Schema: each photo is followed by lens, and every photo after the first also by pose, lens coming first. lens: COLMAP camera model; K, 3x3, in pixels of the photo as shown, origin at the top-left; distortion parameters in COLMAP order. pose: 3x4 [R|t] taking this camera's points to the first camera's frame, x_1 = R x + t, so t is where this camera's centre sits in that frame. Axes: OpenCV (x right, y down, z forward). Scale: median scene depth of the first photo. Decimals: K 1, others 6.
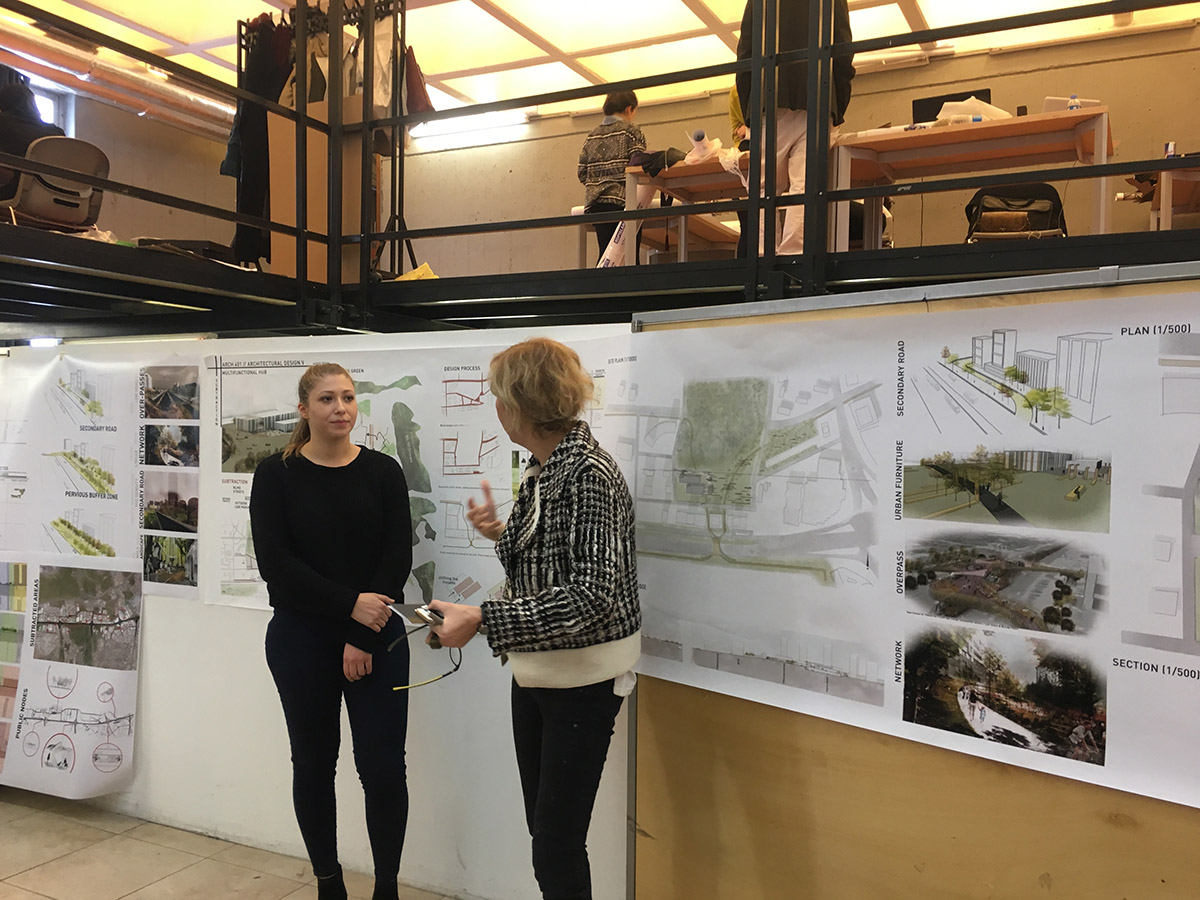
lens RADIAL K [[1026.0, 0, 601.8], [0, 1026.0, 449.5], [0, 0, 1]] dist [0.092225, -0.076470]
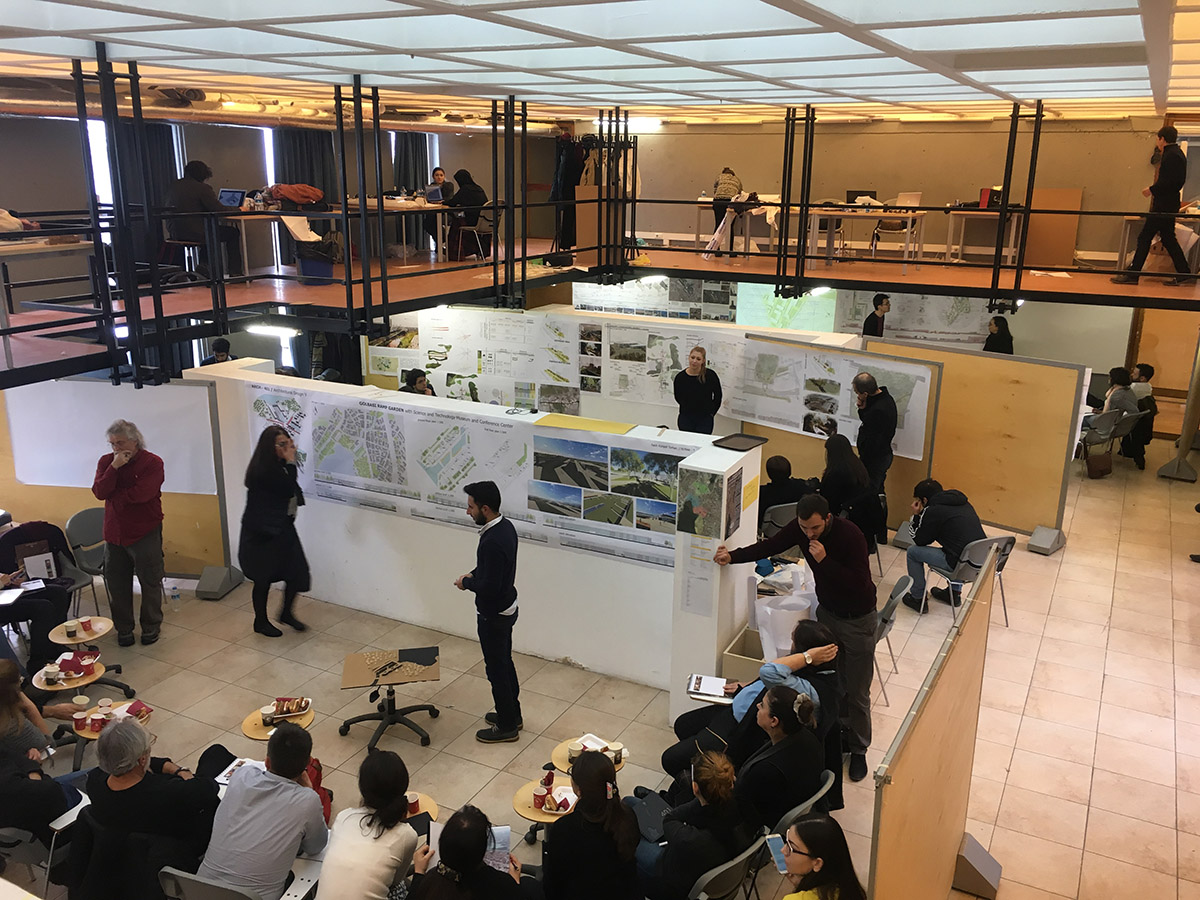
lens RADIAL K [[1026.0, 0, 600.1], [0, 1026.0, 448.5], [0, 0, 1]] dist [0.092225, -0.076470]
pose [[0.999750, 0.003424, -0.022082, -0.319763], [0.002218, 0.968113, 0.250503, -0.504471], [0.022235, -0.250489, 0.967864, -2.151613]]
